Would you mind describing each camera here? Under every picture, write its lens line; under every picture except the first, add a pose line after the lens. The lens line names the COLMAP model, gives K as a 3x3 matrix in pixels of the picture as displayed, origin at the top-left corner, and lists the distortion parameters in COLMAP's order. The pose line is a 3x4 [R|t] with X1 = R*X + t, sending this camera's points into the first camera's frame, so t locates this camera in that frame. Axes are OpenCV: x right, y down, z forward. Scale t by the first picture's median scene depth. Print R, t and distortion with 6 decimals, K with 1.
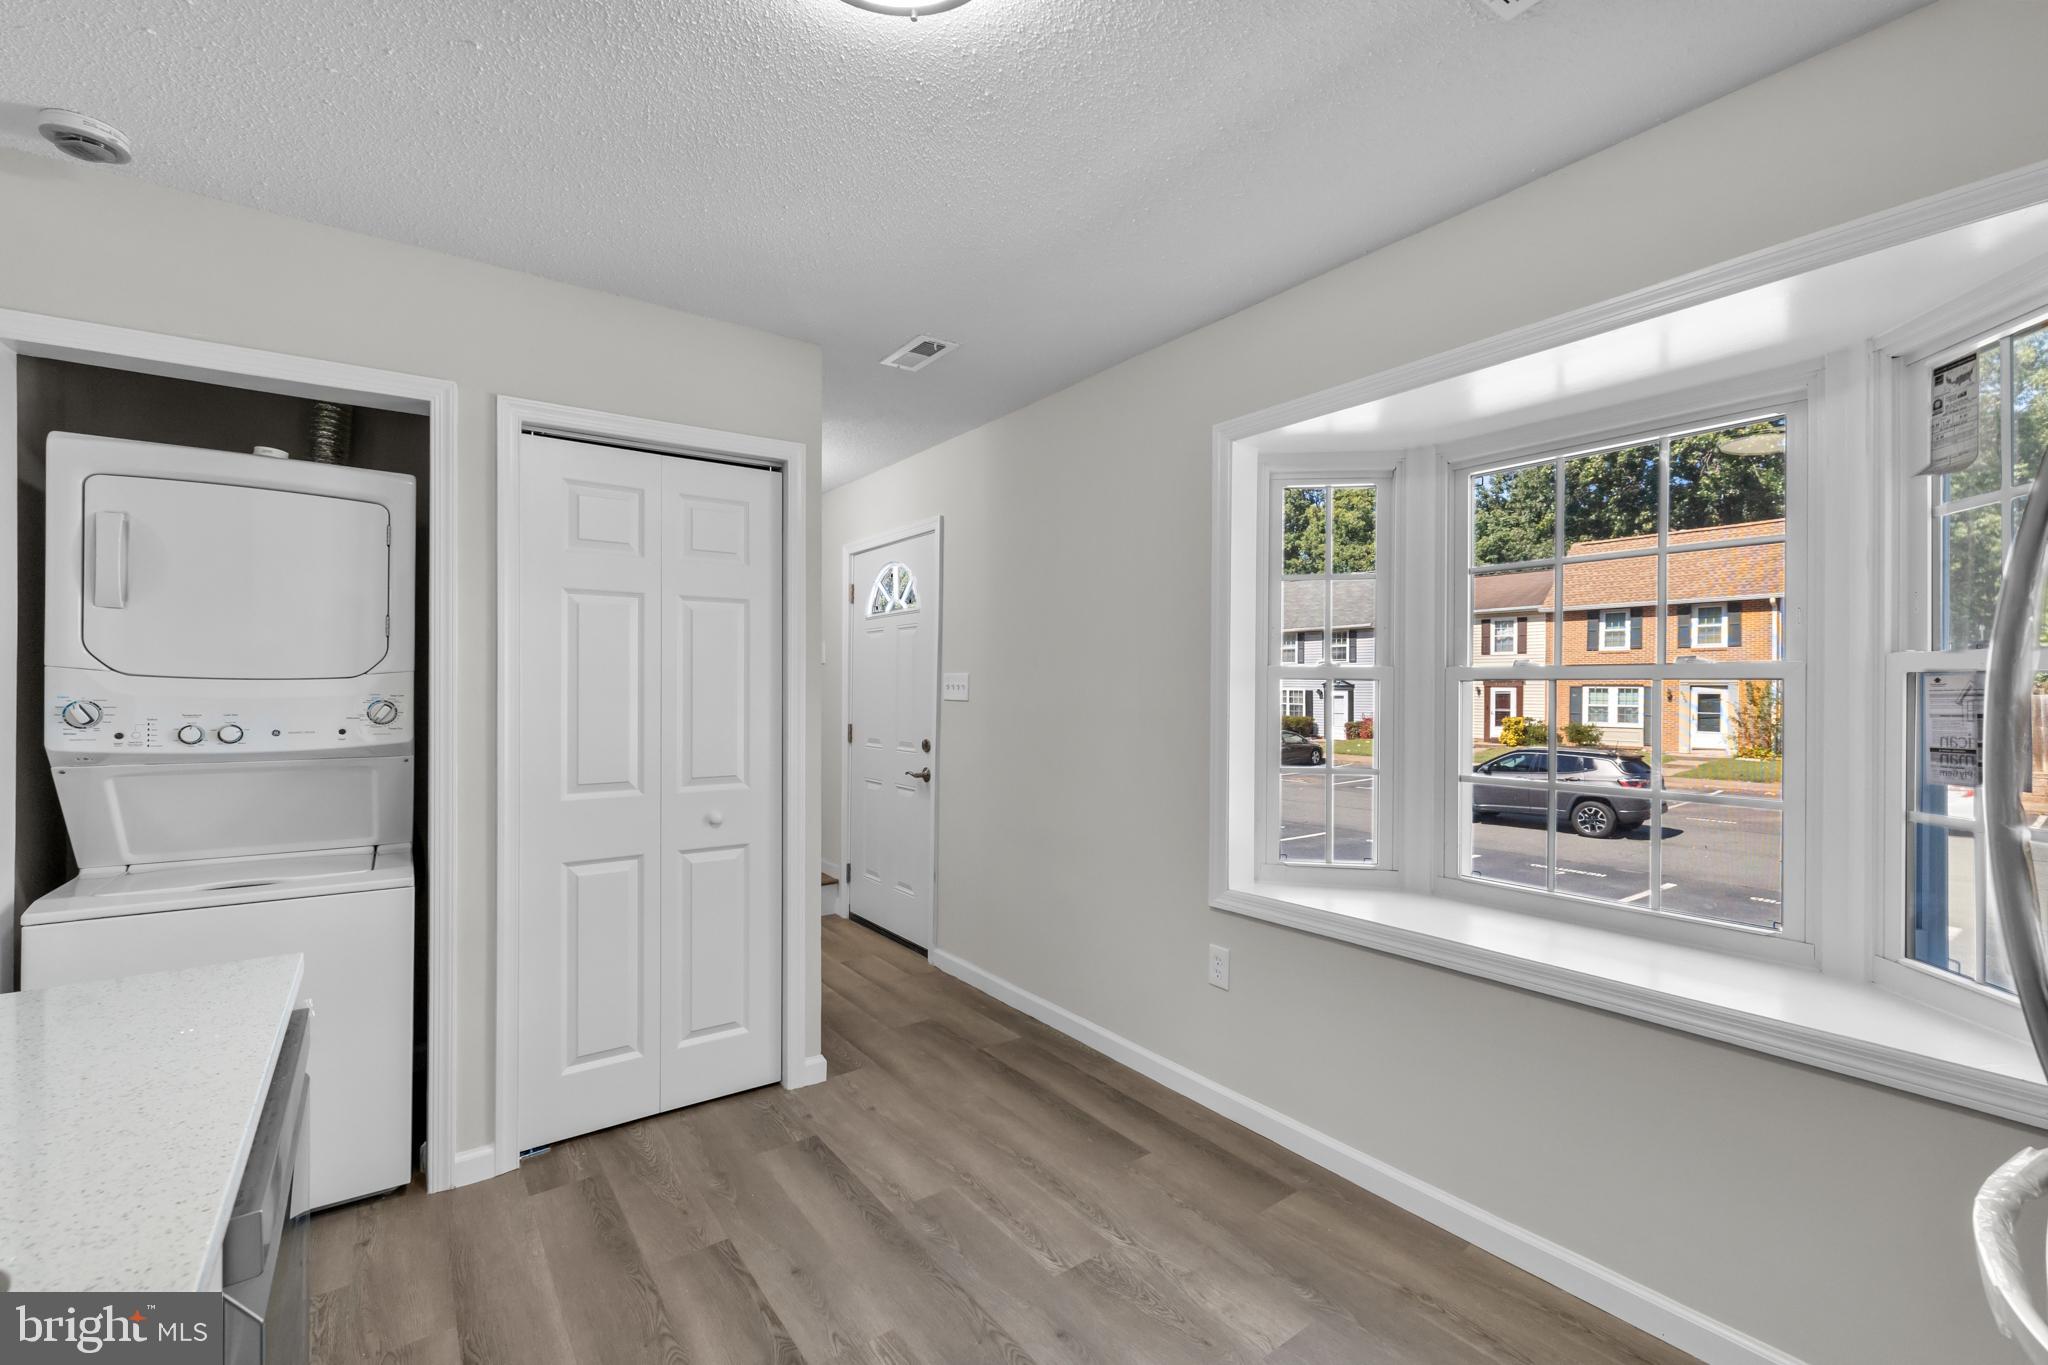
lens RADIAL K [[864.6, 0, 1019.9], [0, 864.6, 682.5], [0, 0, 1]] dist [0.001894, -0.001351]
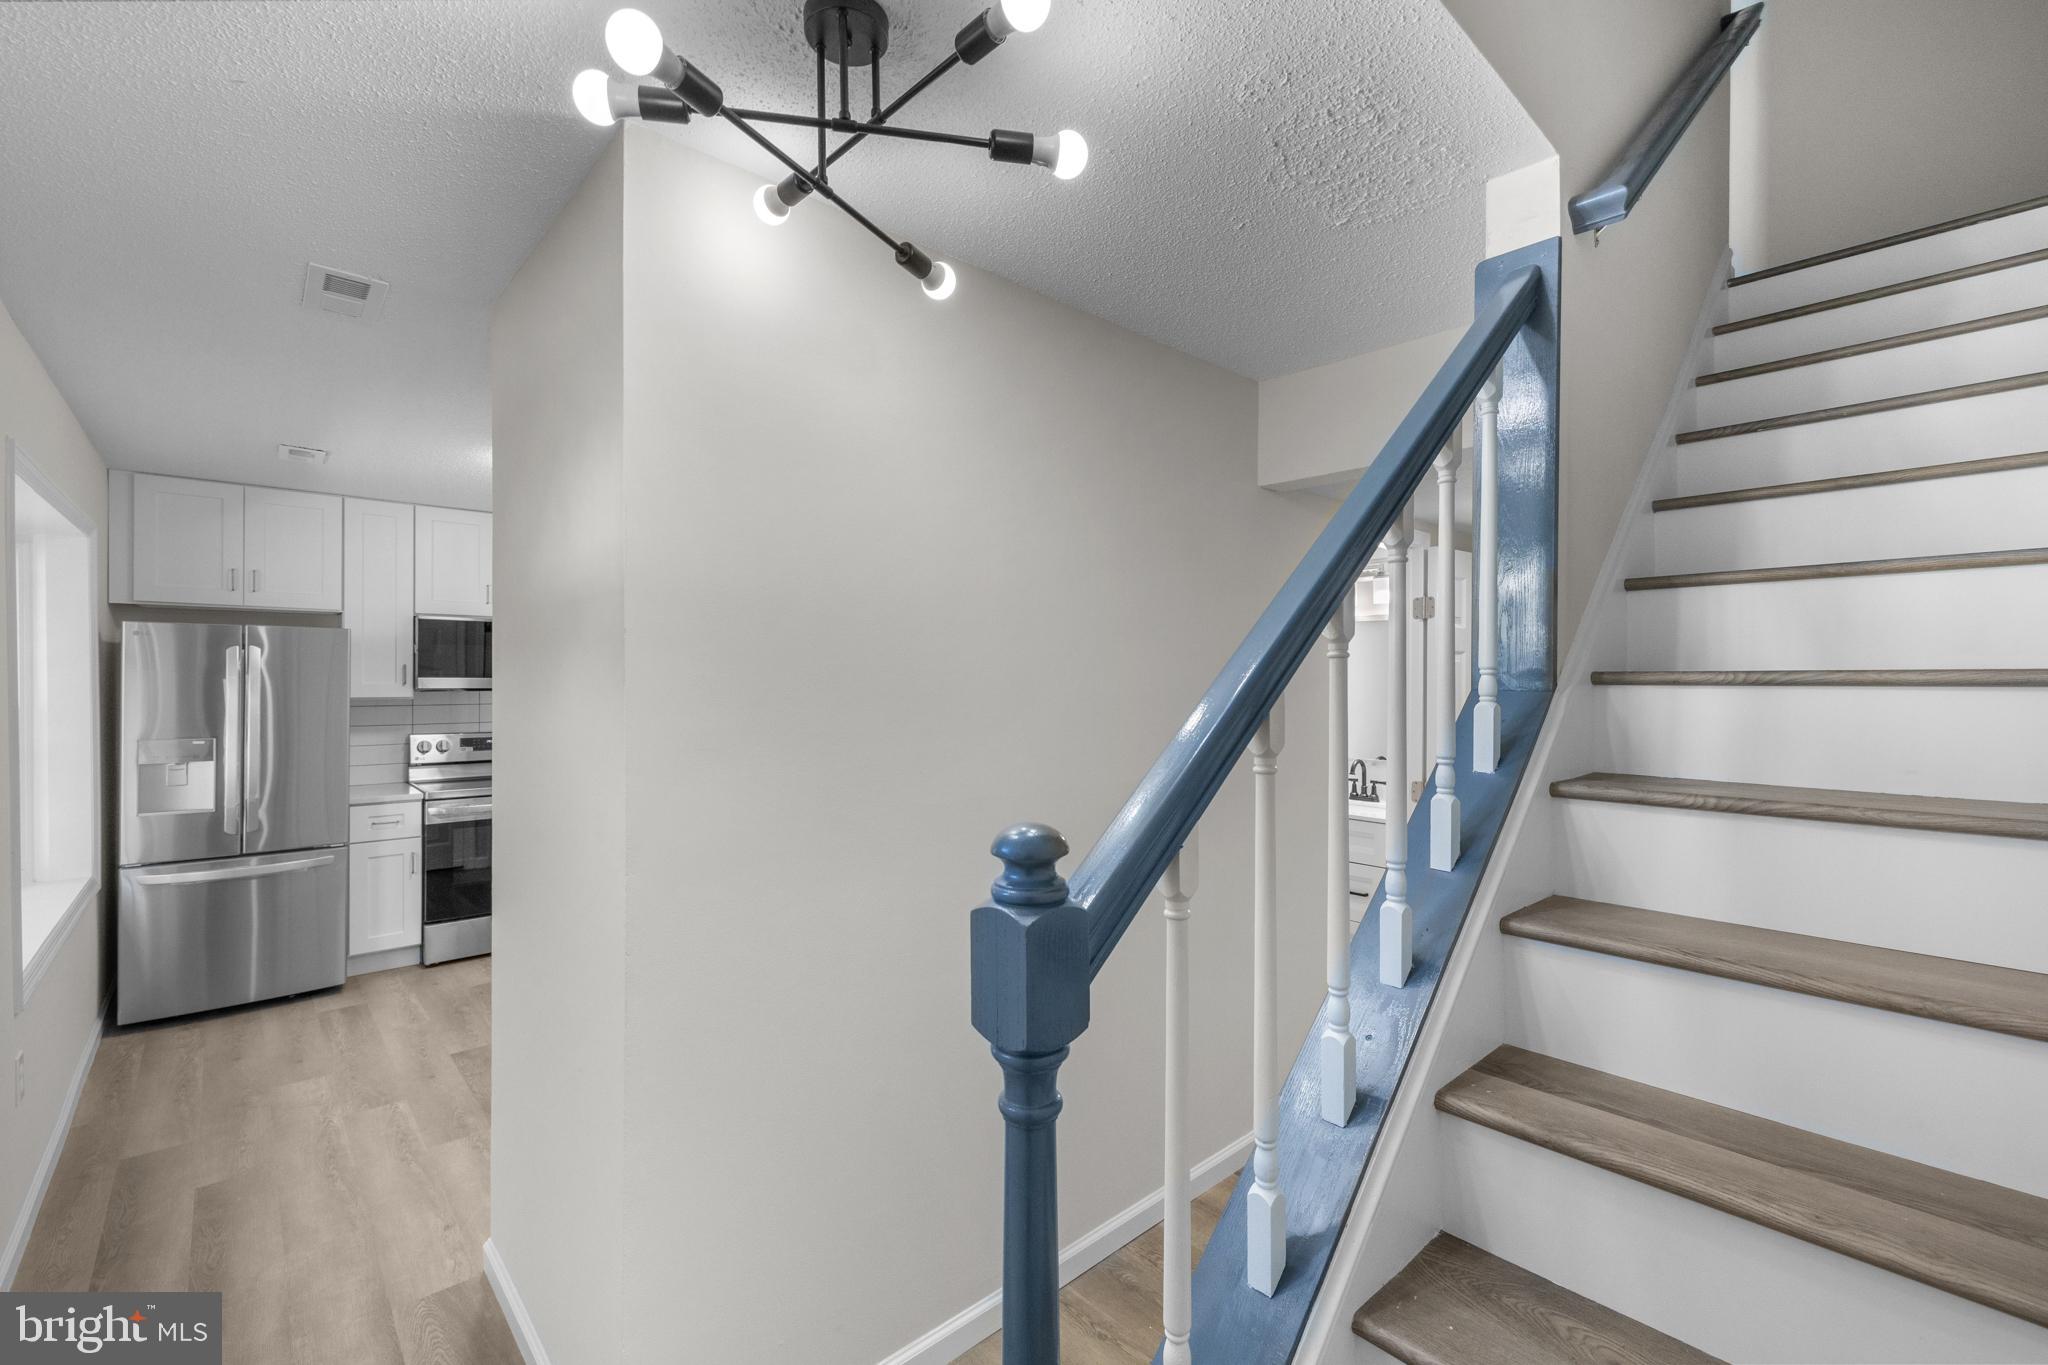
lens RADIAL K [[864.6, 0, 1036.6], [0, 864.6, 678.4], [0, 0, 1]] dist [0.001894, -0.001351]
pose [[-0.993012, -0.004621, -0.117924, -0.779703], [-0.004375, 0.999988, -0.002345, -0.081485], [0.117933, -0.001813, -0.993020, 2.295922]]
